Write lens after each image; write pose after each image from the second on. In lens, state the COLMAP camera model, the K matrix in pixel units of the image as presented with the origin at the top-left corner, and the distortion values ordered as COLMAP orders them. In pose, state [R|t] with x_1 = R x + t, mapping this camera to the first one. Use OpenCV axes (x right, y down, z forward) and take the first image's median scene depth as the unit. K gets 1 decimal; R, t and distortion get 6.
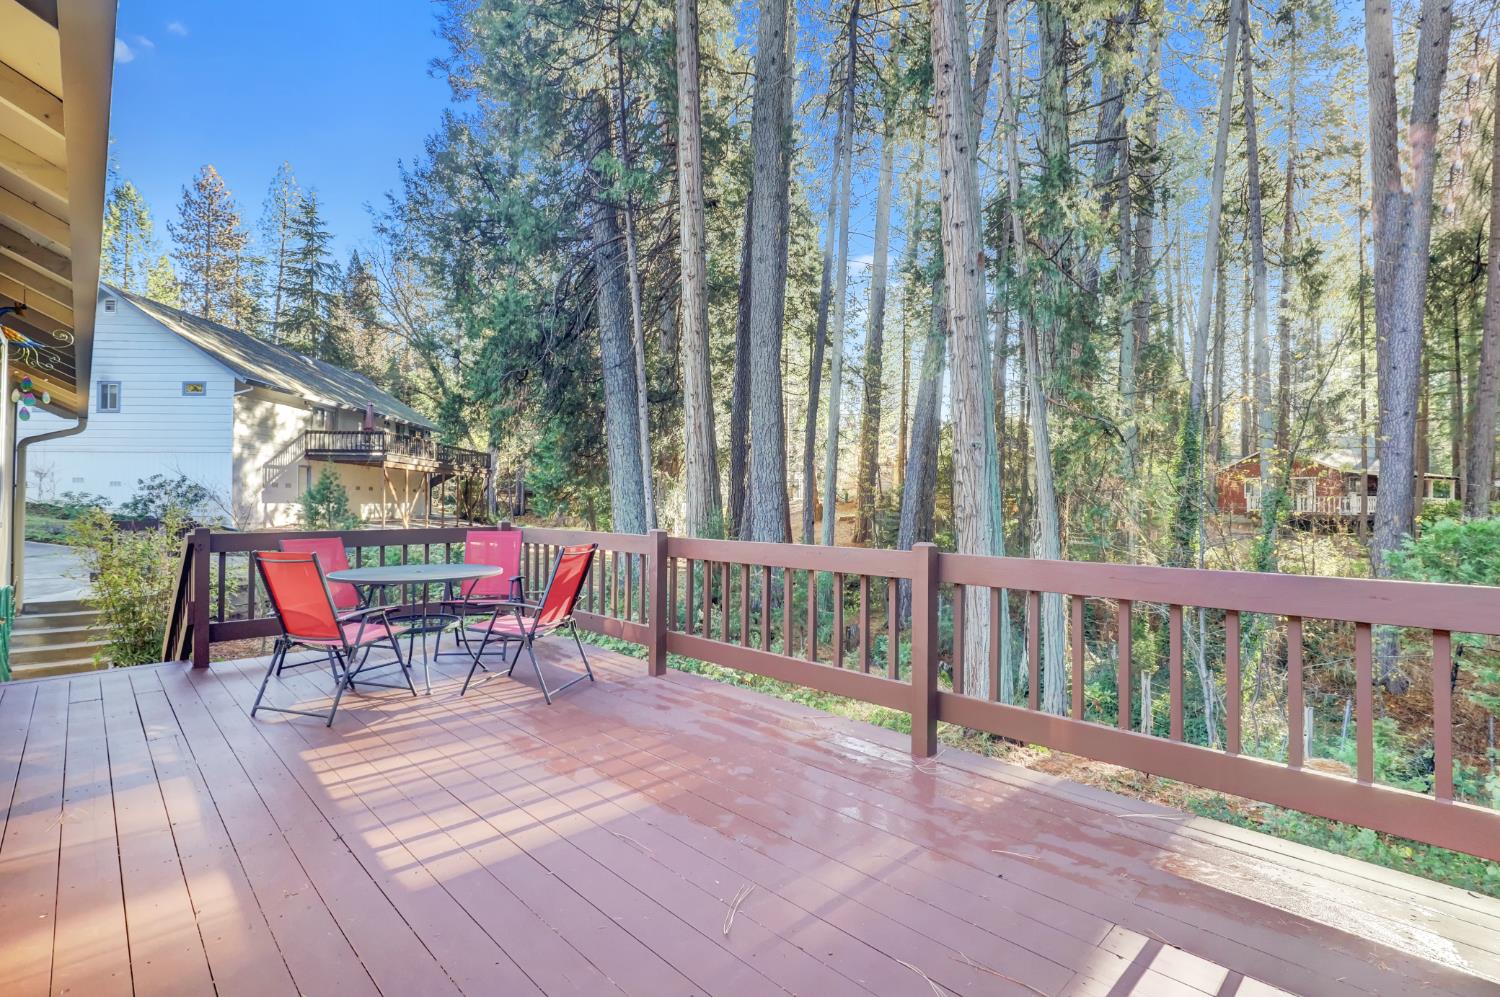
lens RADIAL K [[693.4, 0, 757.2], [0, 693.4, 500.7], [0, 0, 1]] dist [-0.020406, 0.005831]
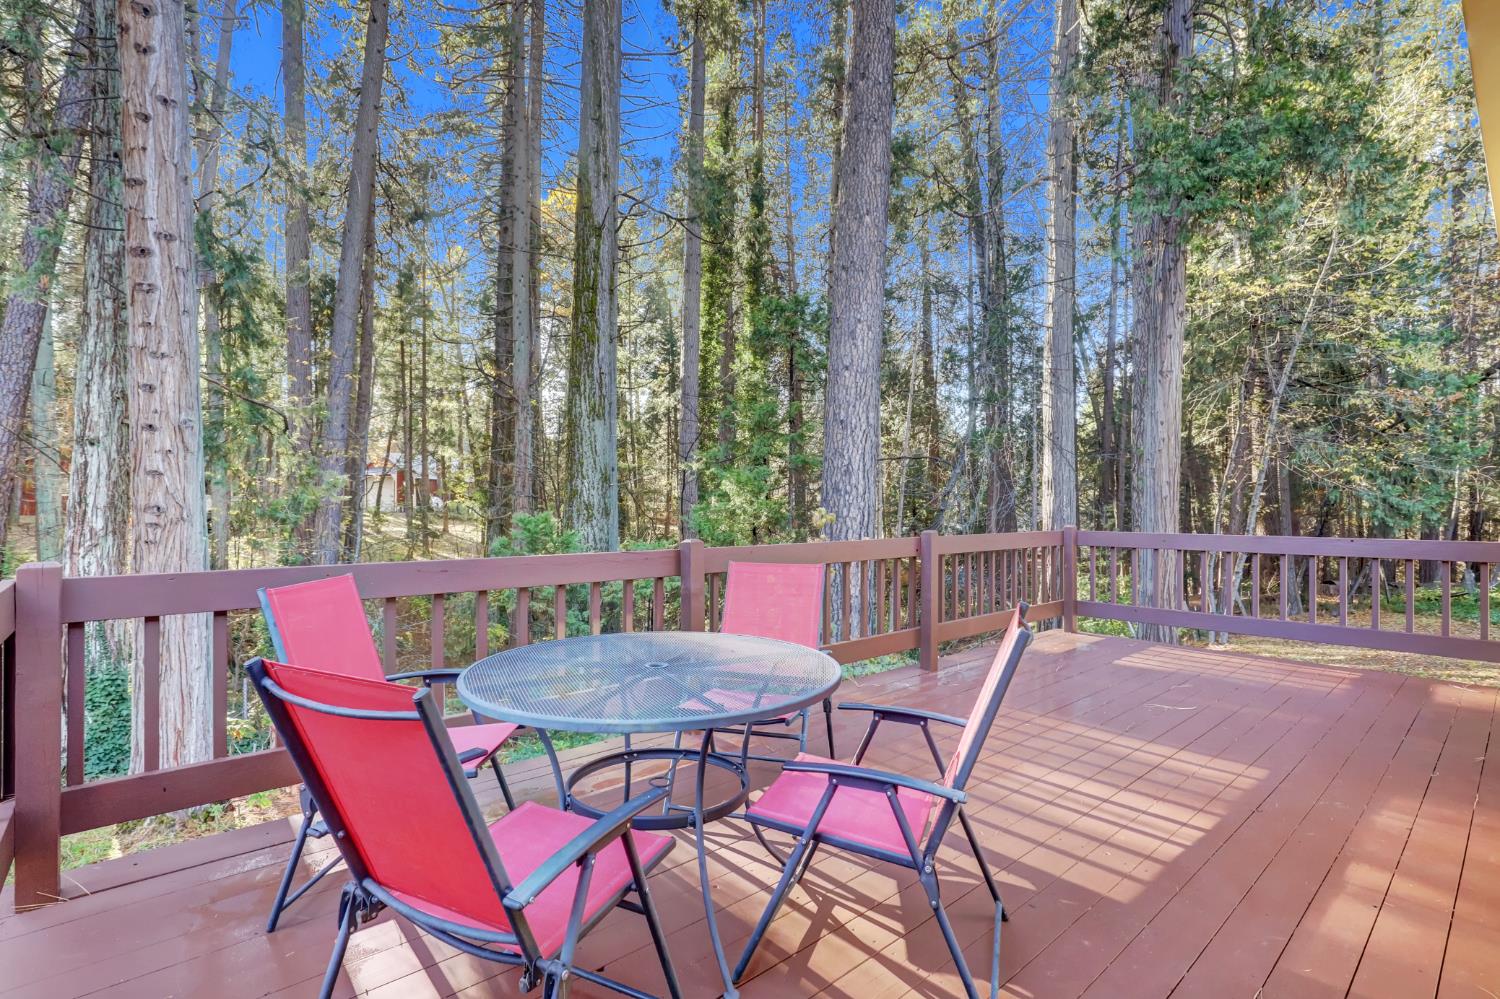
lens RADIAL K [[693.4, 0, 754.1], [0, 693.4, 507.9], [0, 0, 1]] dist [-0.020406, 0.005831]
pose [[0.054168, -0.000716, 0.998532, -1.384642], [-0.010670, 0.999942, 0.001296, 0.008496], [-0.998475, -0.010724, 0.054157, 1.382279]]
